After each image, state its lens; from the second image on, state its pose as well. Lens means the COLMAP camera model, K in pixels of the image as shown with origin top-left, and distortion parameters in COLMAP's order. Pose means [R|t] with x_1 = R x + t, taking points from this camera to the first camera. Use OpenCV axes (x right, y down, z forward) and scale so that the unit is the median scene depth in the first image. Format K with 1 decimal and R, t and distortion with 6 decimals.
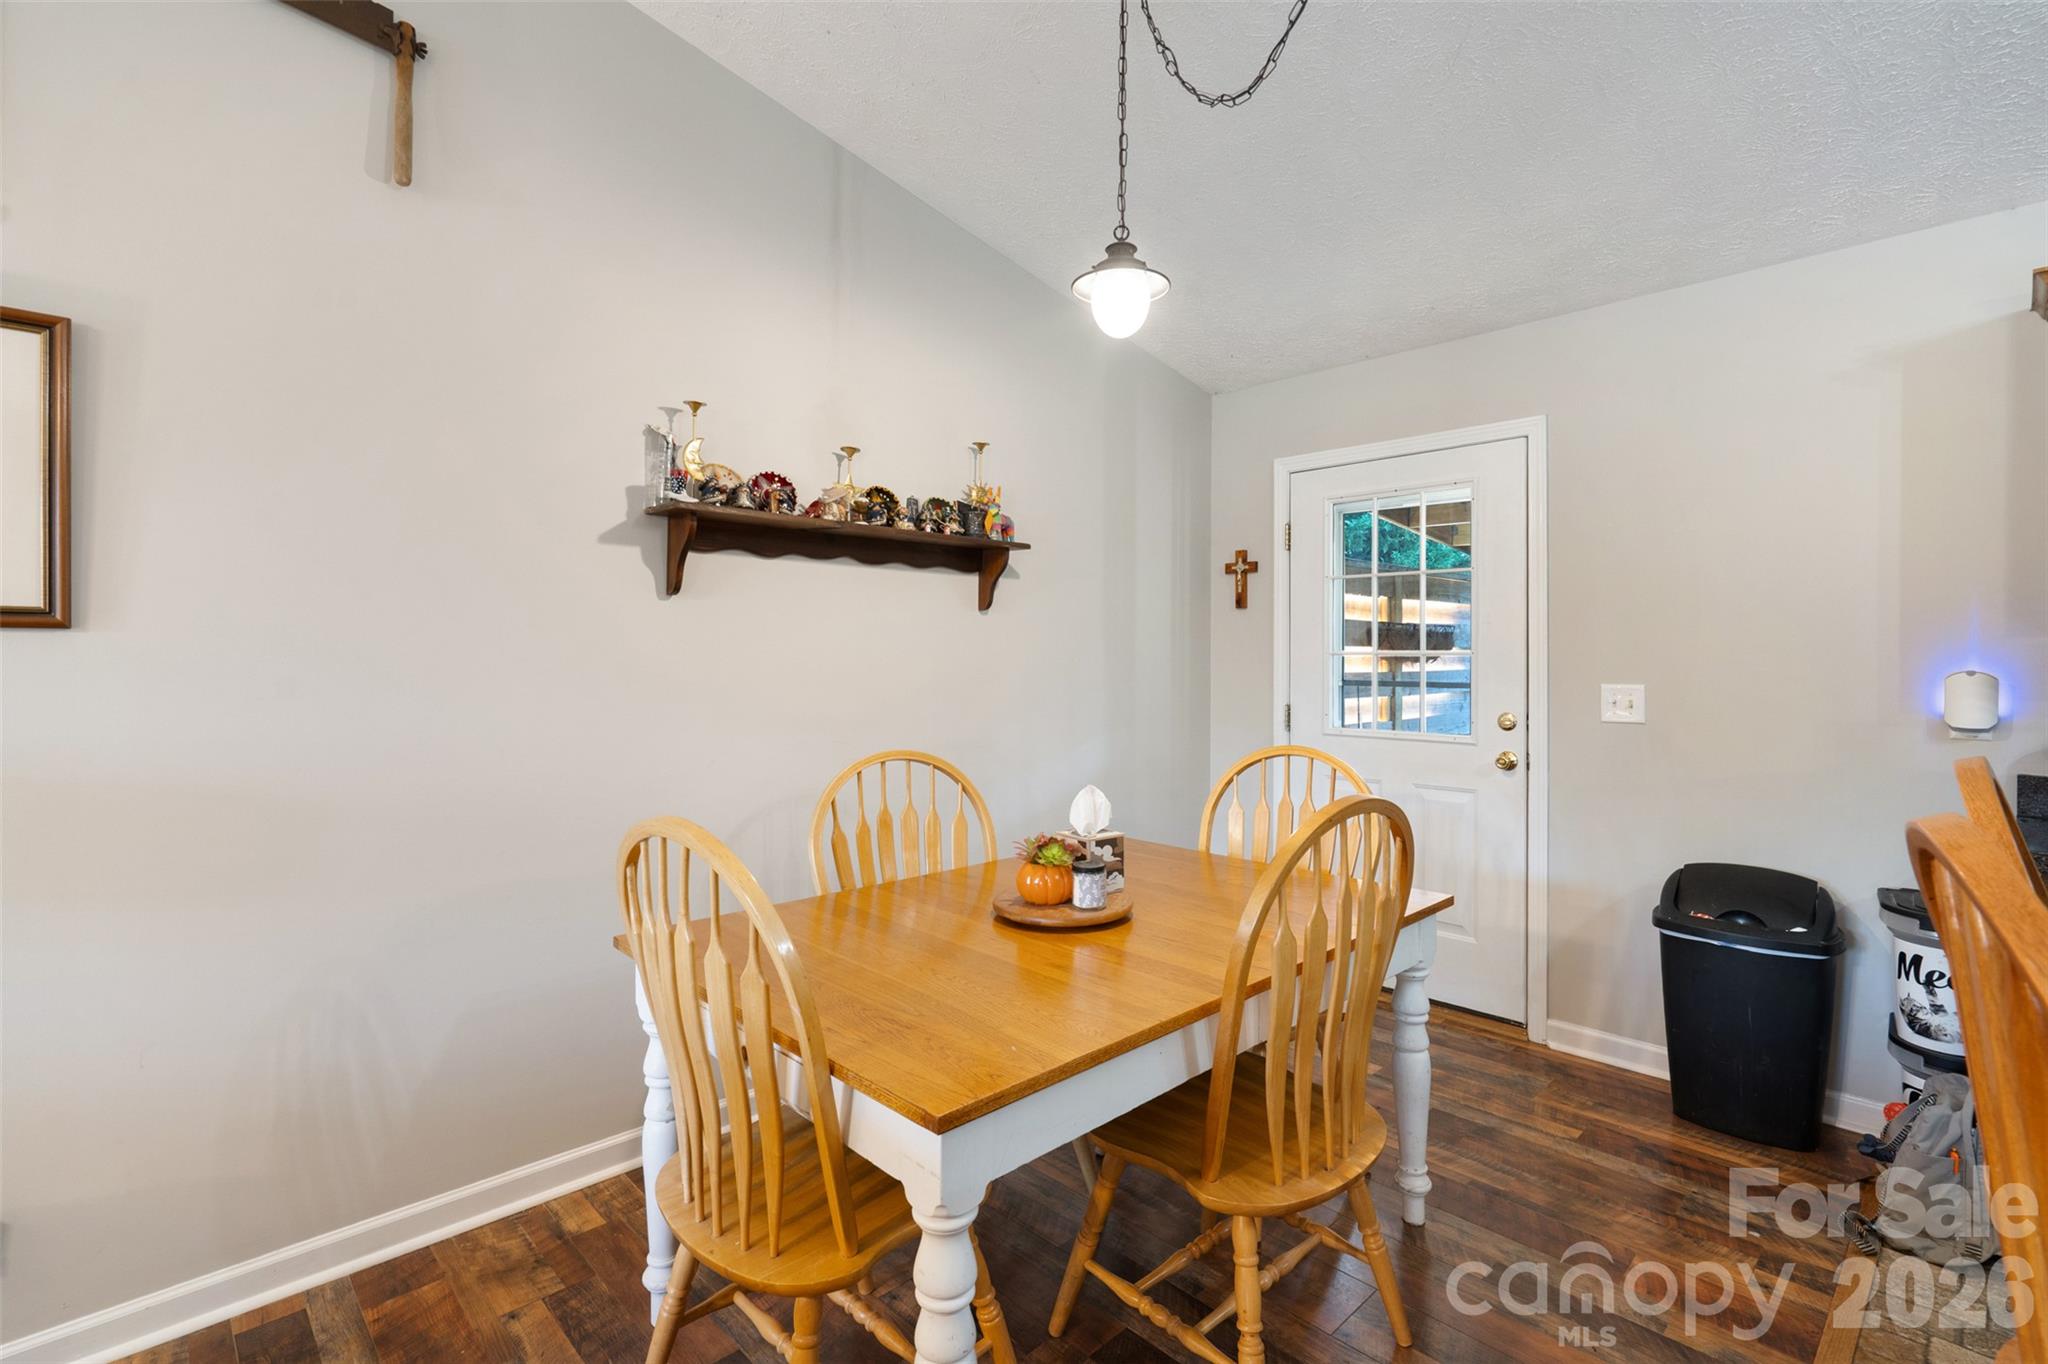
lens RADIAL K [[948.7, 0, 1026.8], [0, 948.7, 661.9], [0, 0, 1]] dist [0.001456, 0.000510]
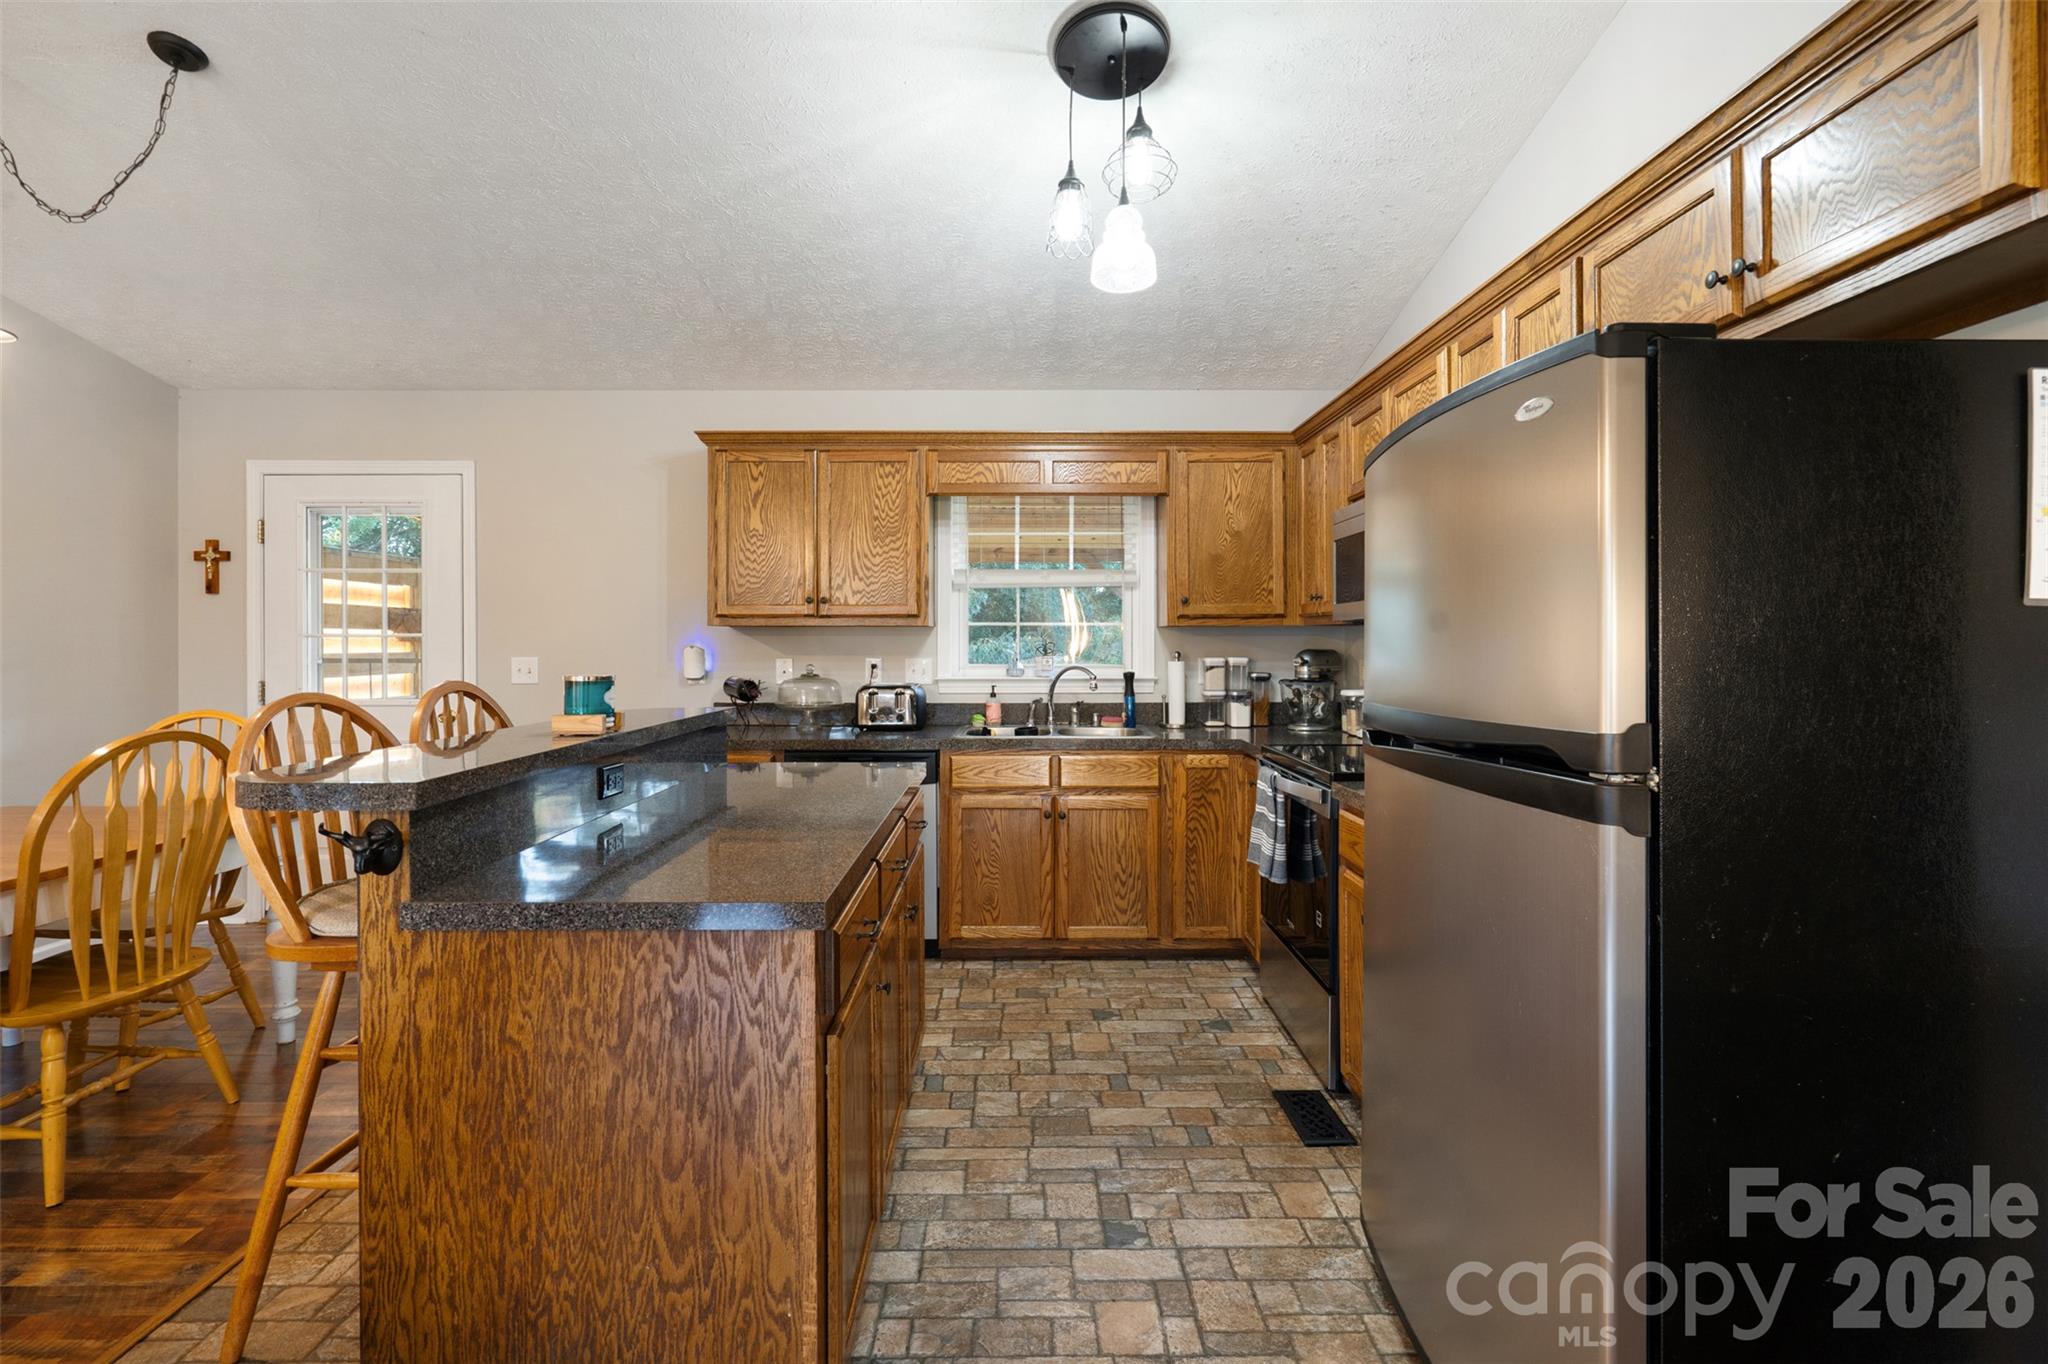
lens RADIAL K [[950.6, 0, 1021.2], [0, 950.6, 642.9], [0, 0, 1]] dist [-0.001621, 0.001727]
pose [[0.690435, -0.005324, 0.723375, 0.125369], [0.007039, 0.999975, 0.000642, 0.007942], [-0.723360, 0.004649, 0.690455, -0.642236]]
